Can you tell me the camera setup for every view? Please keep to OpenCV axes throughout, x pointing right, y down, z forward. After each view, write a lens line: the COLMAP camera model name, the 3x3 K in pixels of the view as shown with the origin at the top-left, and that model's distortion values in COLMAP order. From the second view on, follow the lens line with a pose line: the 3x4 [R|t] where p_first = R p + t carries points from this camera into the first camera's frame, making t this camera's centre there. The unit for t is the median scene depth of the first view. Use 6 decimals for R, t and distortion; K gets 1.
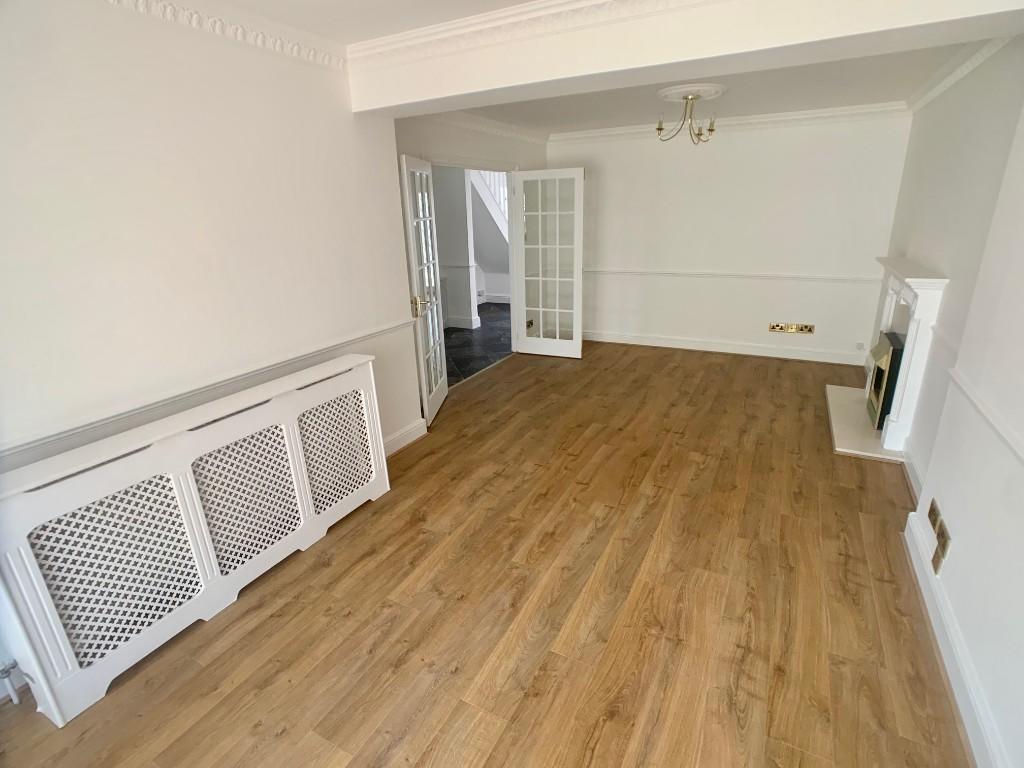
lens RADIAL K [[521.3, 0, 514.8], [0, 521.3, 350.8], [0, 0, 1]] dist [0.000693, -0.011279]
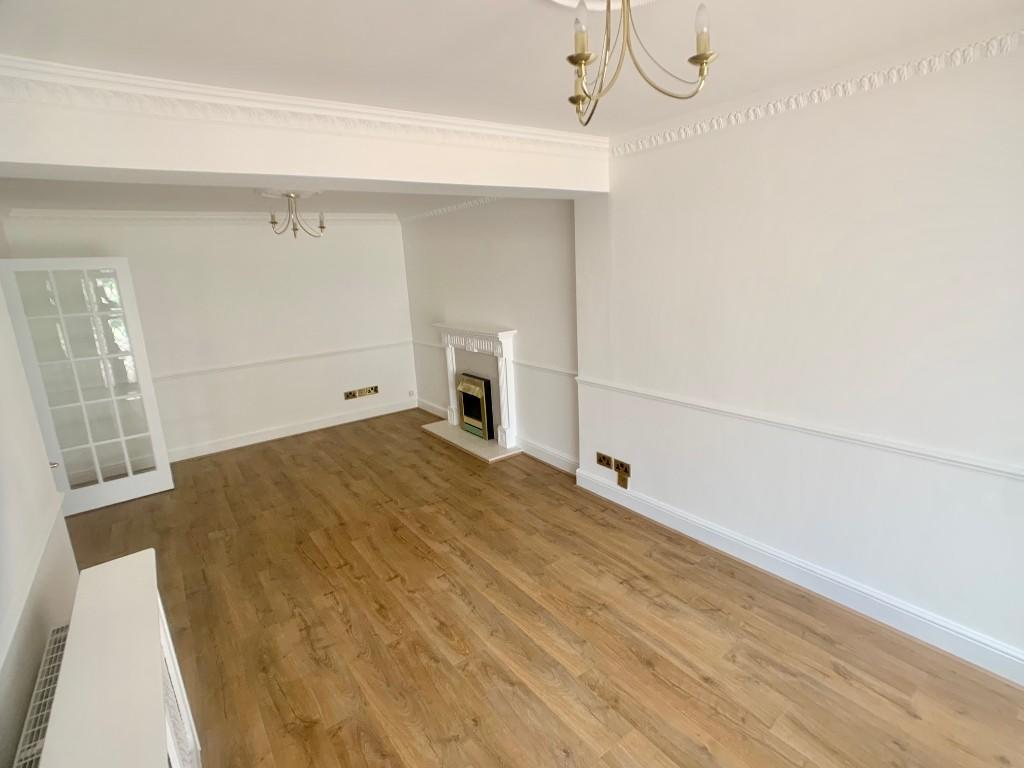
lens RADIAL K [[521.3, 0, 514.8], [0, 521.3, 350.8], [0, 0, 1]] dist [0.000693, -0.011279]
pose [[0.442761, -0.146731, 0.884552, -0.534493], [0.279292, 0.960009, 0.019449, -0.097577], [-0.852032, 0.238437, 0.466035, 0.254702]]
